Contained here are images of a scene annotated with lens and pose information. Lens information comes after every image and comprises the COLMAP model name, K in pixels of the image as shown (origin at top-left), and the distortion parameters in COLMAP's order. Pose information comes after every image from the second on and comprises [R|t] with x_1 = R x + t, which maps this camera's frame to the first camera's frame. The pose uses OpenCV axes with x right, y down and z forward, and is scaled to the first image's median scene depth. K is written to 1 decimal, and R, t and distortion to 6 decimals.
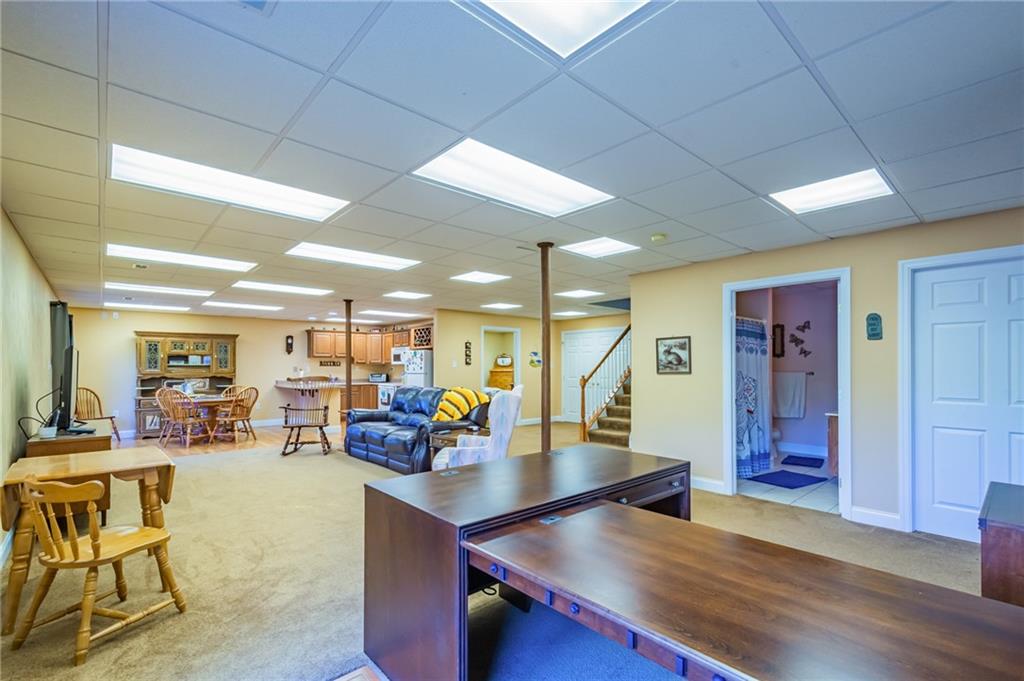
lens RADIAL K [[457.5, 0, 530.6], [0, 457.5, 371.8], [0, 0, 1]] dist [0.000408, -0.000042]
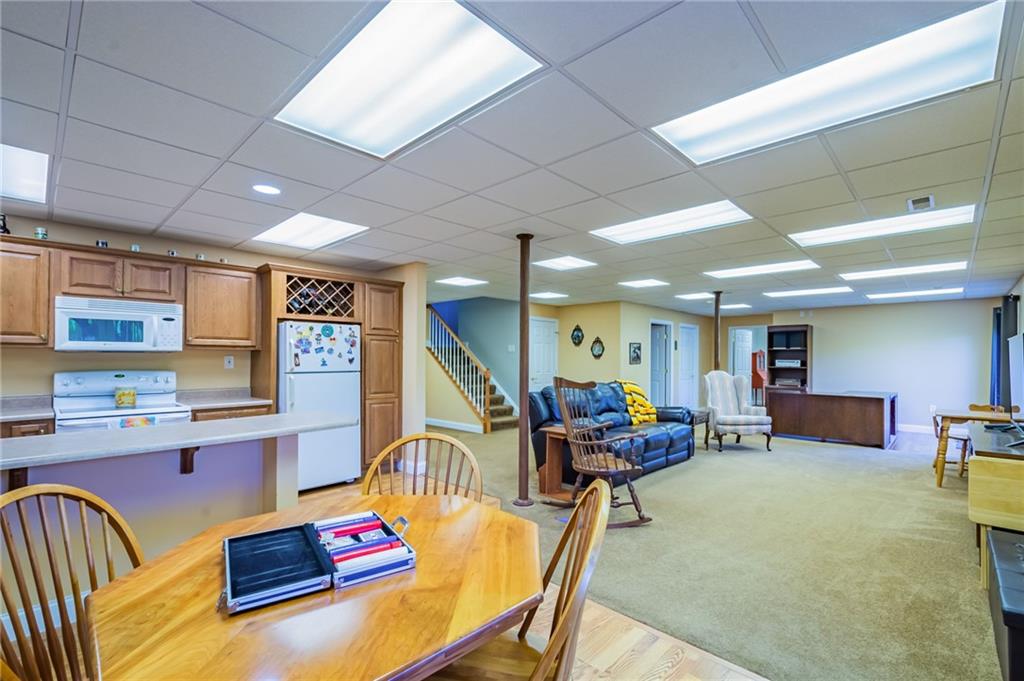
lens RADIAL K [[457.5, 0, 530.6], [0, 457.5, 371.8], [0, 0, 1]] dist [0.000408, -0.000042]
pose [[-0.087405, -0.024775, 0.995865, -1.421733], [0.006364, 0.999656, 0.025428, -0.013016], [-0.996153, 0.008561, -0.087217, 1.576645]]
